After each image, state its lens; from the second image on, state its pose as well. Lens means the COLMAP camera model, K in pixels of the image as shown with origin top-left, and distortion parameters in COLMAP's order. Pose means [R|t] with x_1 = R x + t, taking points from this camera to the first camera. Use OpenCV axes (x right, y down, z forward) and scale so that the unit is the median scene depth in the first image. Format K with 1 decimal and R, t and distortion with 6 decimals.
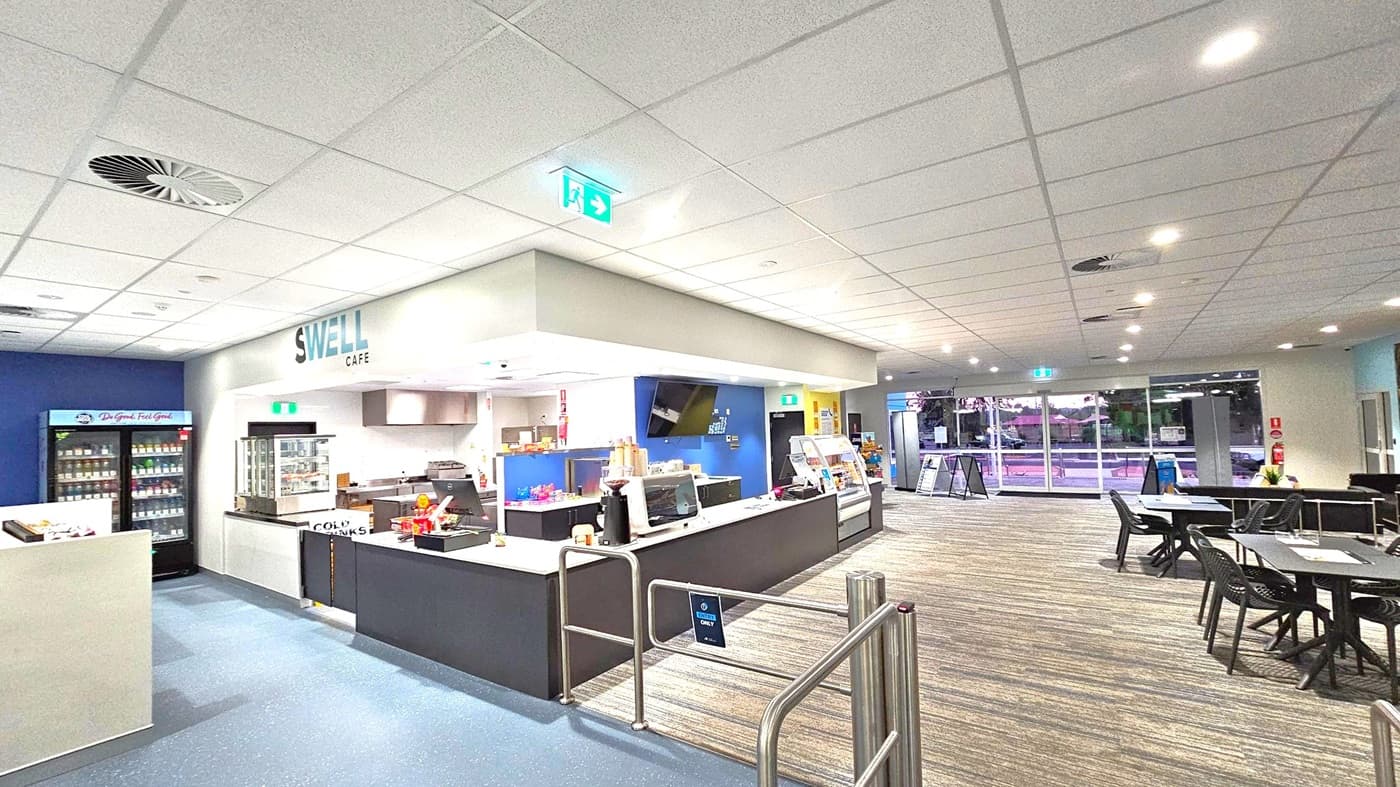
lens RADIAL K [[574.4, 0, 704.7], [0, 574.4, 411.7], [0, 0, 1]] dist [-0.001285, 0.000057]
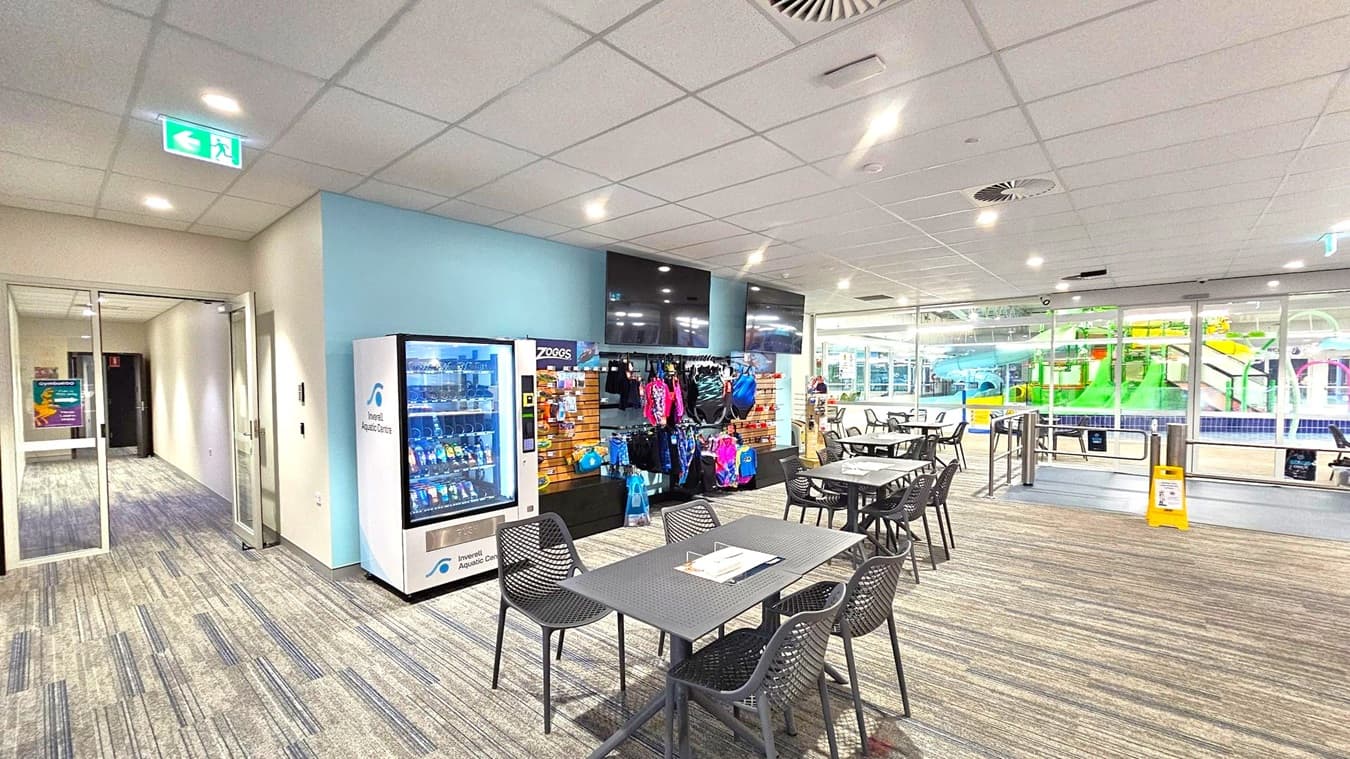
lens RADIAL K [[553.9, 0, 679.5], [0, 553.9, 397.0], [0, 0, 1]] dist [-0.001285, 0.000057]
pose [[-0.993291, 0.032710, 0.110917, 0.984596], [0.032468, 0.999465, -0.003985, 0.056063], [-0.110988, -0.000357, -0.993822, 1.671766]]
